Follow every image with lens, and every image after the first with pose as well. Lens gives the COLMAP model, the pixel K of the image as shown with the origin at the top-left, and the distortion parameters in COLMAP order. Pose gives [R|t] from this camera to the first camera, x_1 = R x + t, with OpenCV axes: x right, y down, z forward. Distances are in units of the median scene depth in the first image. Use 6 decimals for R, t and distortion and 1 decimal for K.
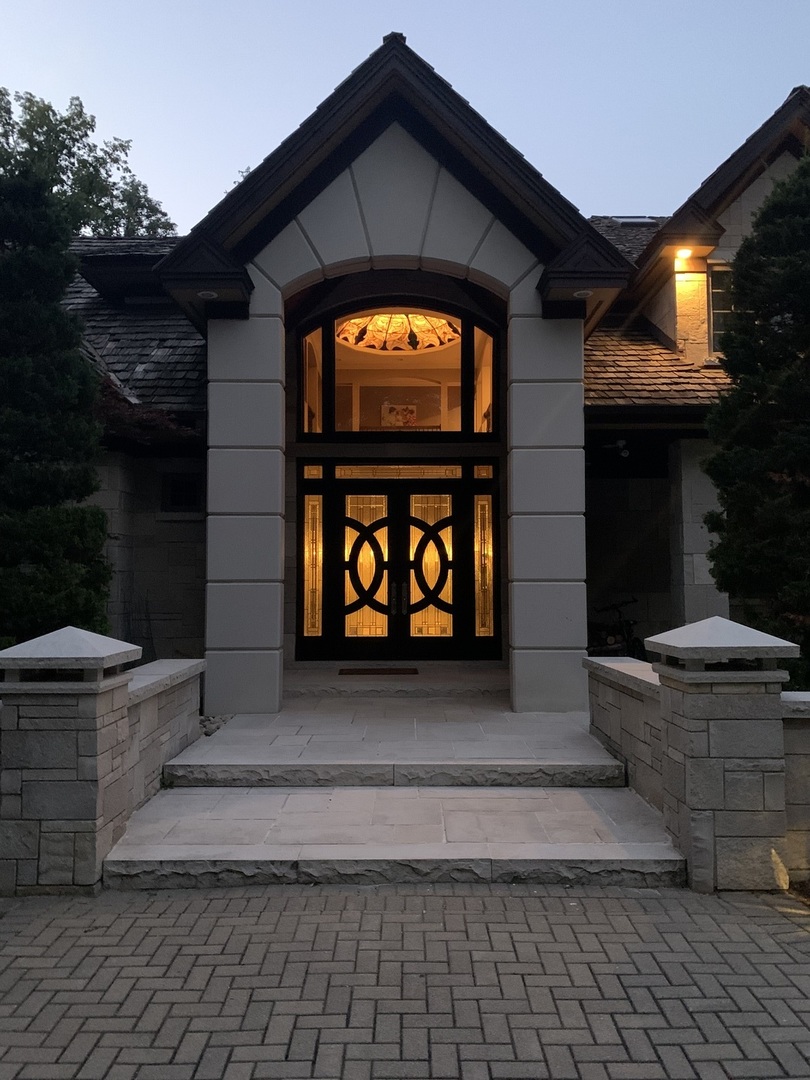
lens RADIAL K [[826.4, 0, 400.3], [0, 826.4, 532.8], [0, 0, 1]] dist [0.010398, -0.000810]
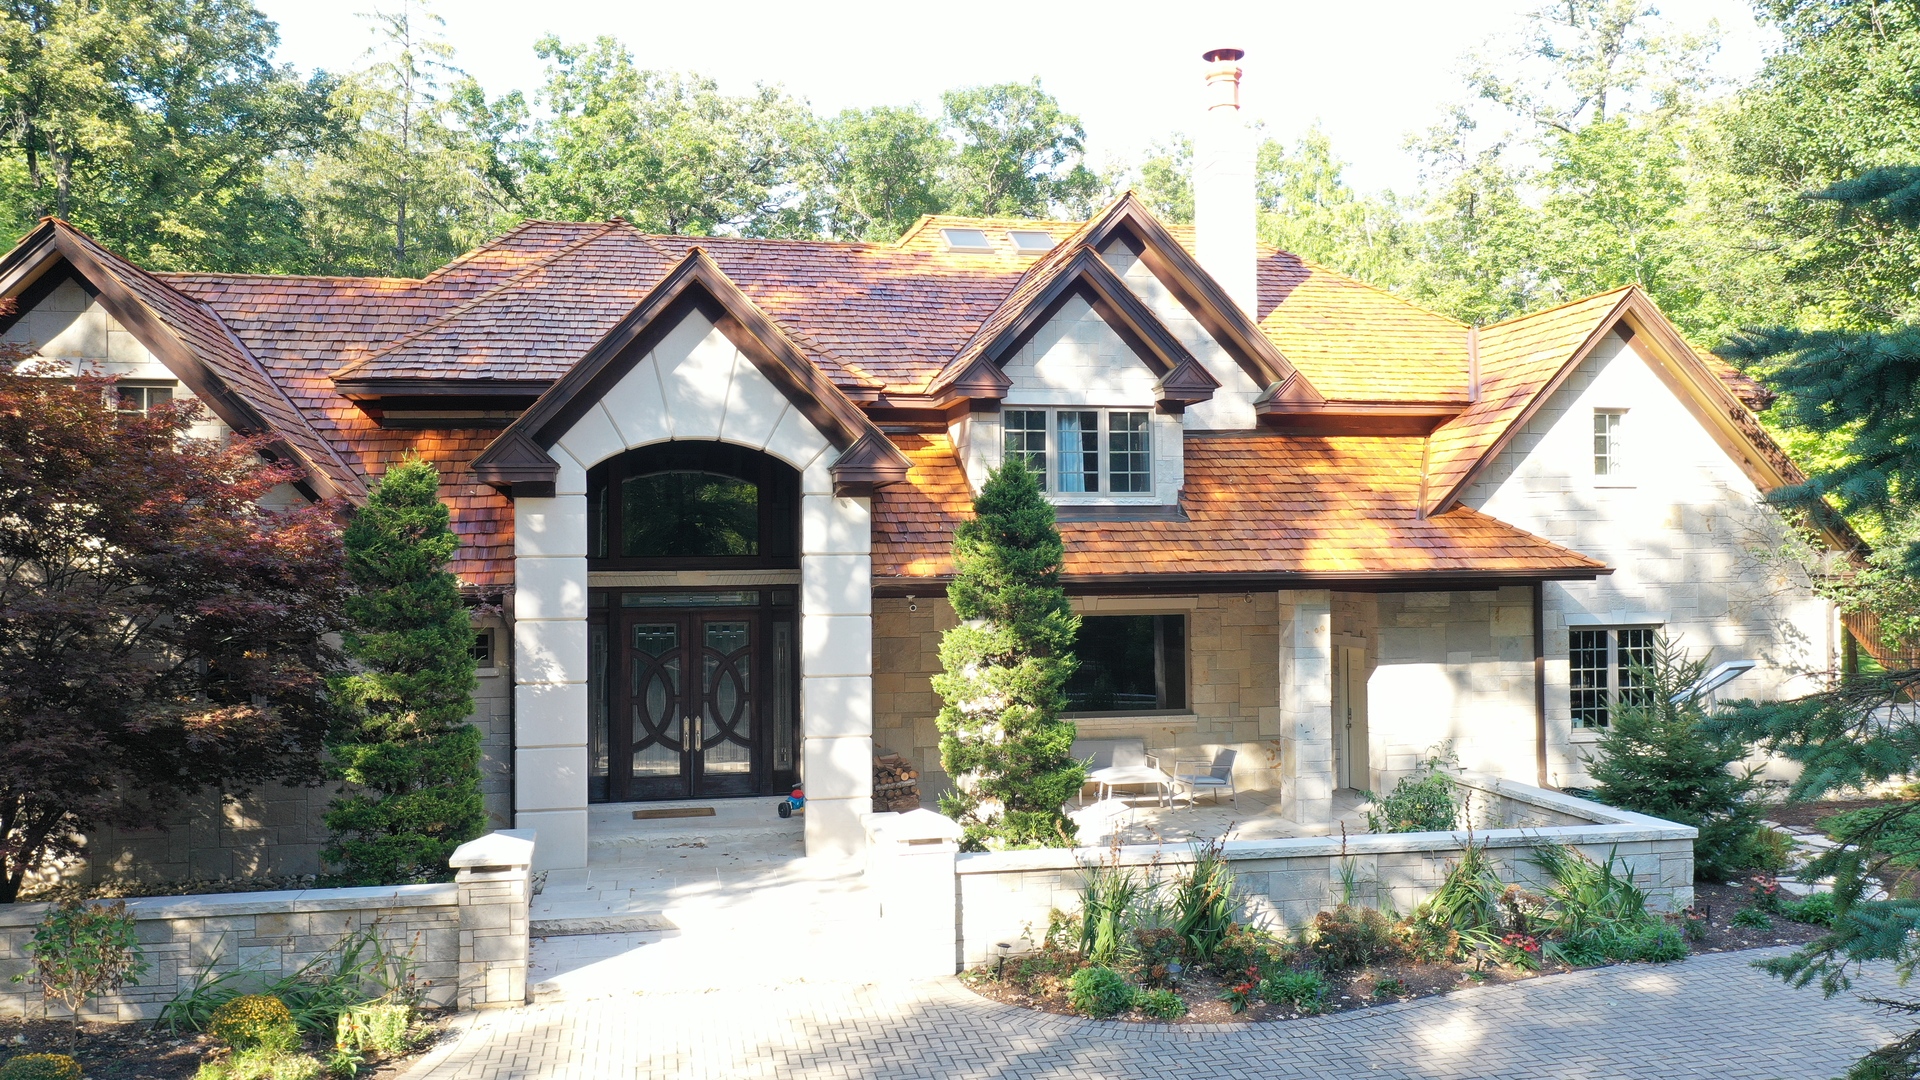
lens RADIAL K [[1525.9, 0, 961.6], [0, 1525.9, 546.5], [0, 0, 1]] dist [0.007500, 0.004830]
pose [[0.978493, -0.009998, 0.206036, -0.074100], [0.000733, 0.998987, 0.044995, -0.272877], [-0.206277, -0.043876, 0.977509, -0.959599]]
